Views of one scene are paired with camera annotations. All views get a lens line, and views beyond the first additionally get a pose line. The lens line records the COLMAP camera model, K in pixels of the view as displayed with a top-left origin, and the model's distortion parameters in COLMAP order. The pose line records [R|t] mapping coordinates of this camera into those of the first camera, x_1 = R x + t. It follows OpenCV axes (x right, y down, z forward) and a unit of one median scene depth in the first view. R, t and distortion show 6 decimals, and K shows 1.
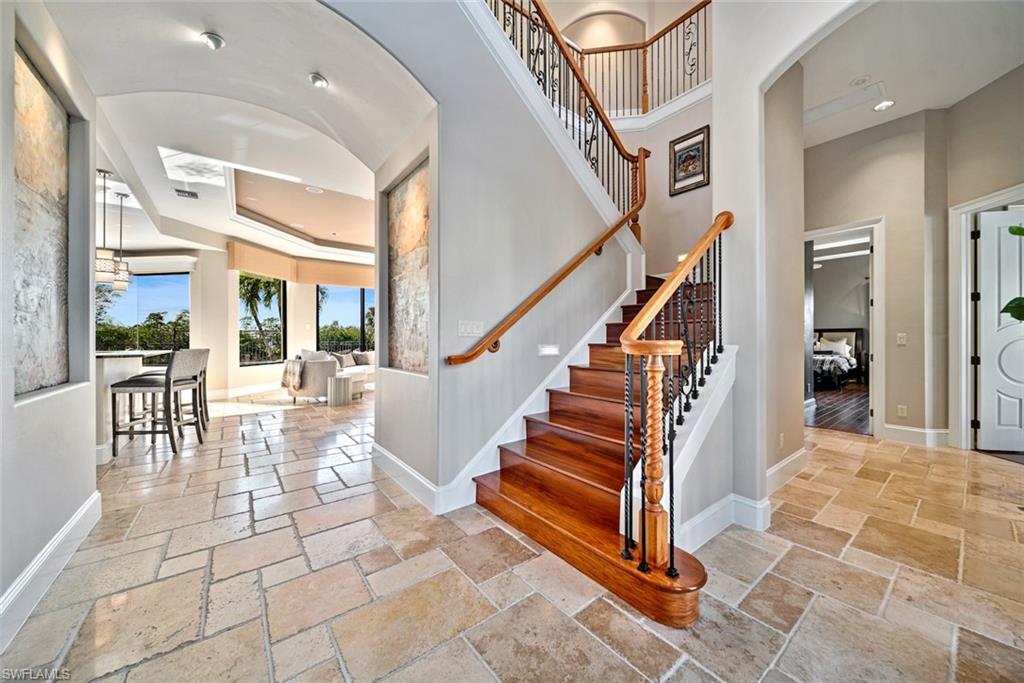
lens RADIAL K [[366.8, 0, 513.9], [0, 366.8, 337.5], [0, 0, 1]] dist [-0.002735, -0.001437]
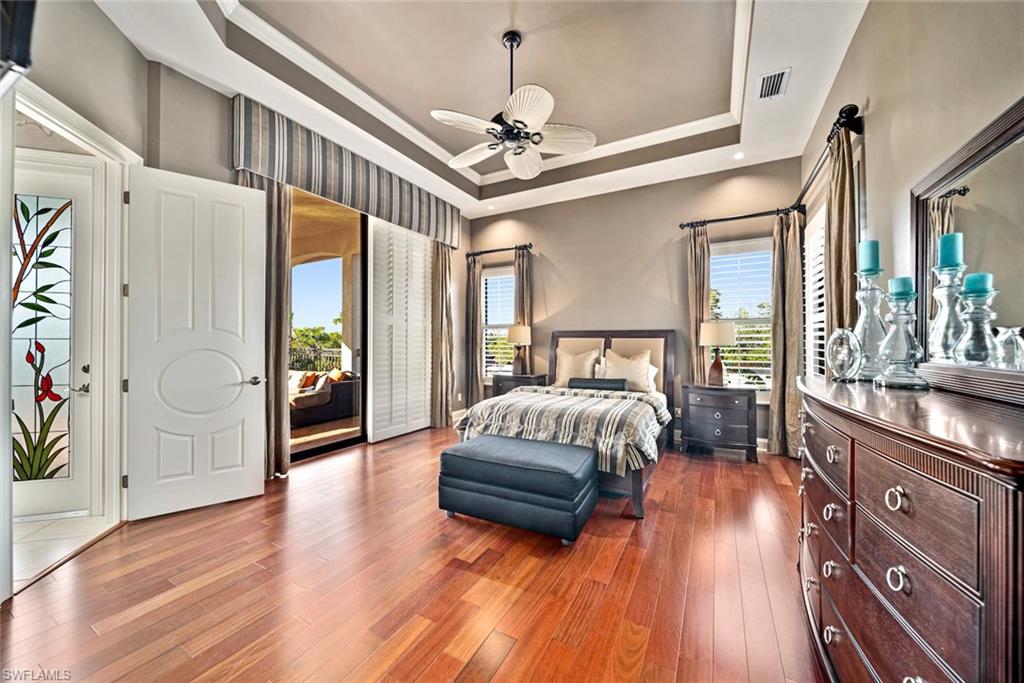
lens RADIAL K [[366.8, 0, 514.5], [0, 366.8, 341.8], [0, 0, 1]] dist [-0.002735, -0.001437]
pose [[0.919114, 0.008134, 0.393907, 0.560282], [-0.009768, 0.999950, 0.002143, -0.008788], [-0.393870, -0.005817, 0.919148, 0.631898]]
